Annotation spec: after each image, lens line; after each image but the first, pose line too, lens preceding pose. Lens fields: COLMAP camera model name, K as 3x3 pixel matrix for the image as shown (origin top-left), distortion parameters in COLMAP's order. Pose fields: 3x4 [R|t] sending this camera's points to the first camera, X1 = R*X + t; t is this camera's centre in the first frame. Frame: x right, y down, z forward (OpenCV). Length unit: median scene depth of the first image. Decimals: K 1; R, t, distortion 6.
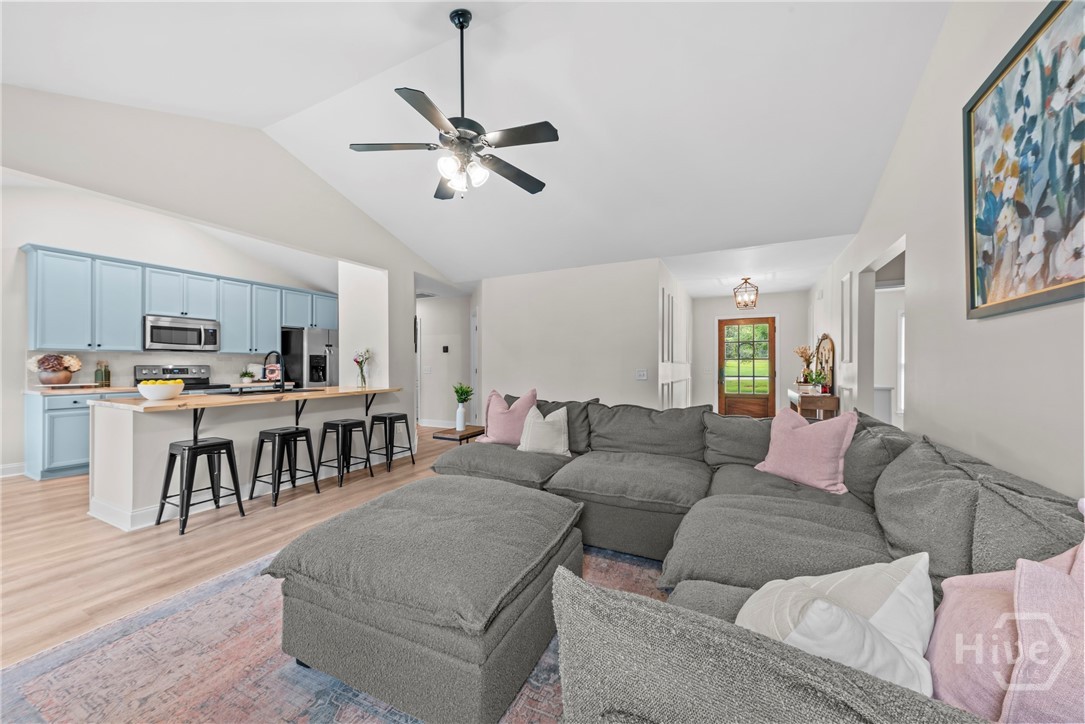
lens RADIAL K [[389.8, 0, 544.0], [0, 389.8, 364.0], [0, 0, 1]] dist [0.000447, -0.000010]
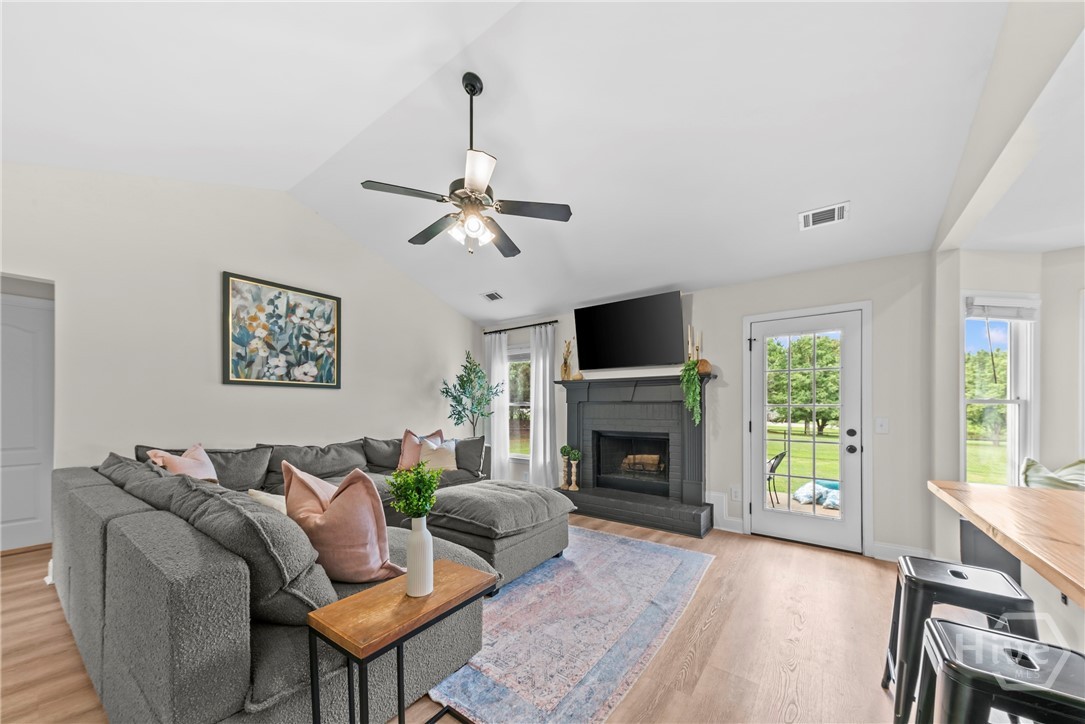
lens RADIAL K [[381.5, 0, 541.0], [0, 381.5, 408.0], [0, 0, 1]] dist [0.016622, -0.000007]
pose [[-0.986023, -0.006397, 0.166486, -0.302416], [-0.006700, 0.999977, -0.001257, -0.002660], [-0.166474, -0.002354, -0.986043, 1.061315]]
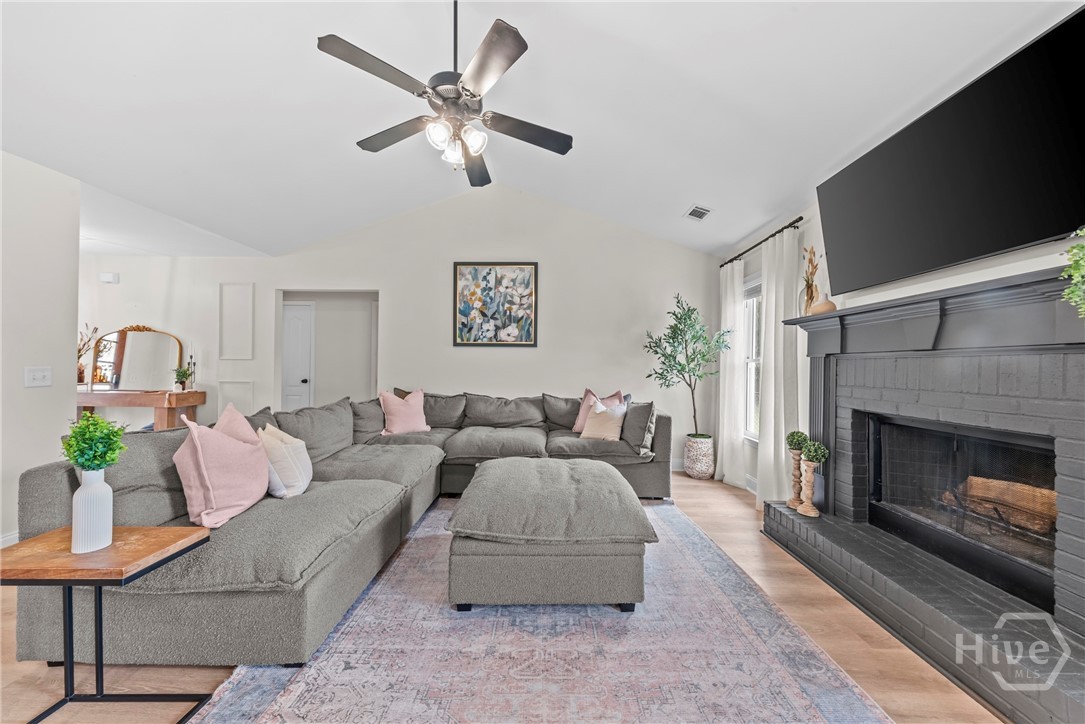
lens RADIAL K [[371.0, 0, 545.7], [0, 371.0, 364.0], [0, 0, 1]] dist [0.005655, -0.000105]
pose [[-0.440376, -0.002403, 0.897810, -0.547486], [-0.013720, 0.999898, -0.004053, 0.000850], [-0.897708, -0.014103, -0.440364, 0.624028]]
